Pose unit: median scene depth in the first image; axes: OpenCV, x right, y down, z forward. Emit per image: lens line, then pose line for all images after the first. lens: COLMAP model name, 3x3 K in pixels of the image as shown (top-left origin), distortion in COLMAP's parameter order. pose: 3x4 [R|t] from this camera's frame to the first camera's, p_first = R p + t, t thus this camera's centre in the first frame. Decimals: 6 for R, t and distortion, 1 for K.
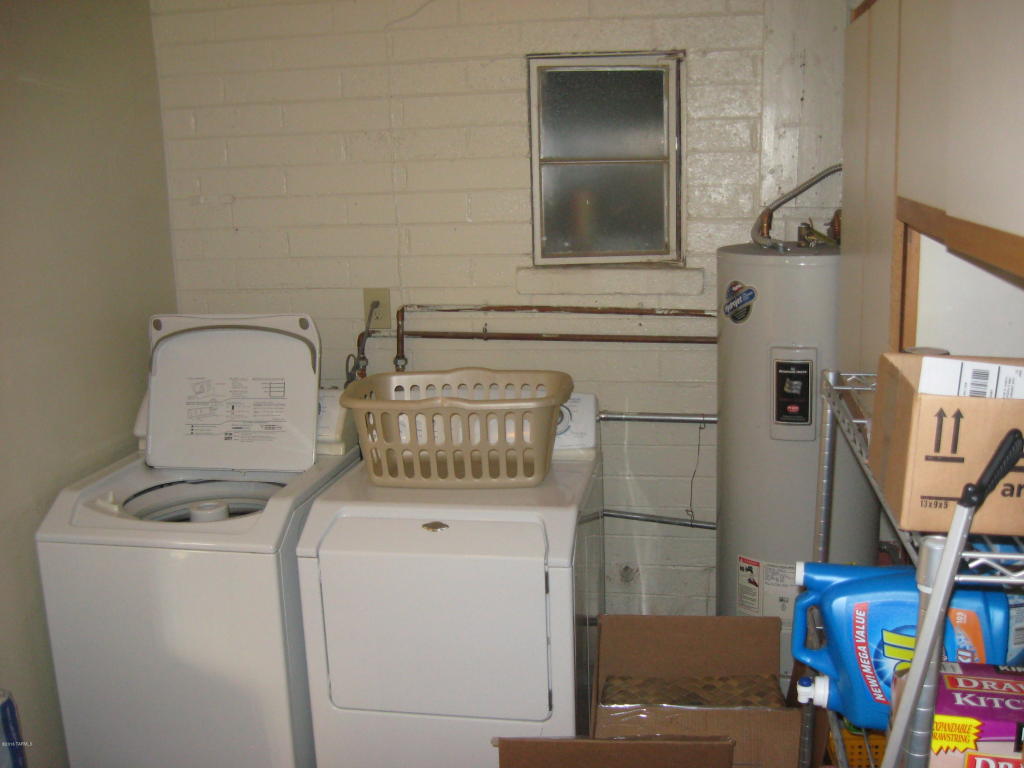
lens RADIAL K [[1063.0, 0, 519.8], [0, 1063.0, 390.9], [0, 0, 1]] dist [-0.117341, 0.000000]
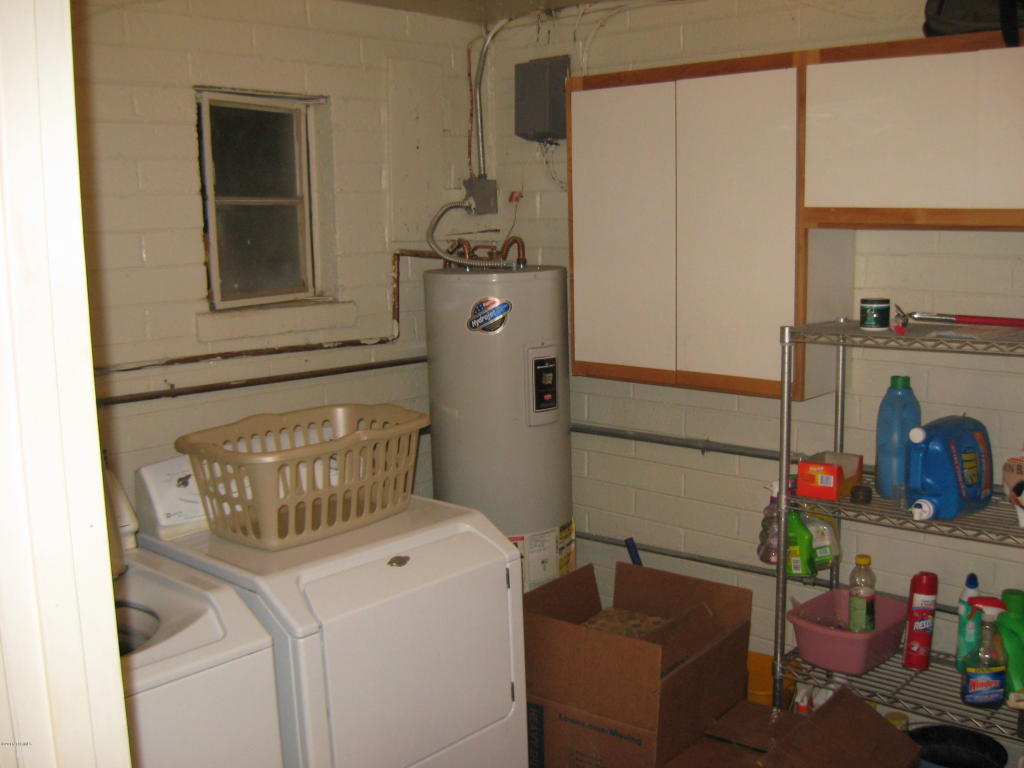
lens RADIAL K [[1063.0, 0, 514.1], [0, 1063.0, 381.0], [0, 0, 1]] dist [-0.117341, 0.000000]
pose [[0.534885, -0.112827, 0.837358, -0.646954], [0.188879, 0.981931, 0.011655, -0.018672], [-0.823543, 0.151925, 0.546531, 0.298094]]
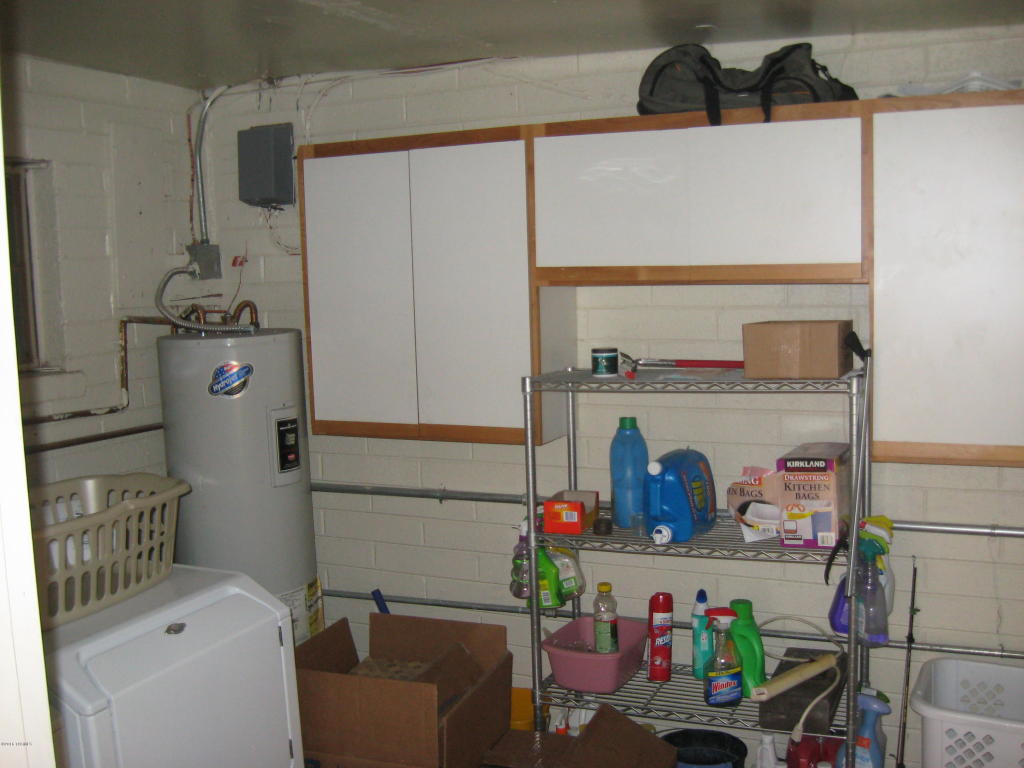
lens RADIAL K [[1063.0, 0, 516.5], [0, 1063.0, 389.1], [0, 0, 1]] dist [-0.117341, 0.000000]
pose [[0.242485, -0.088194, 0.966138, -0.711810], [0.232921, 0.972024, 0.030272, -0.030036], [-0.941780, 0.217693, 0.256244, 0.346176]]
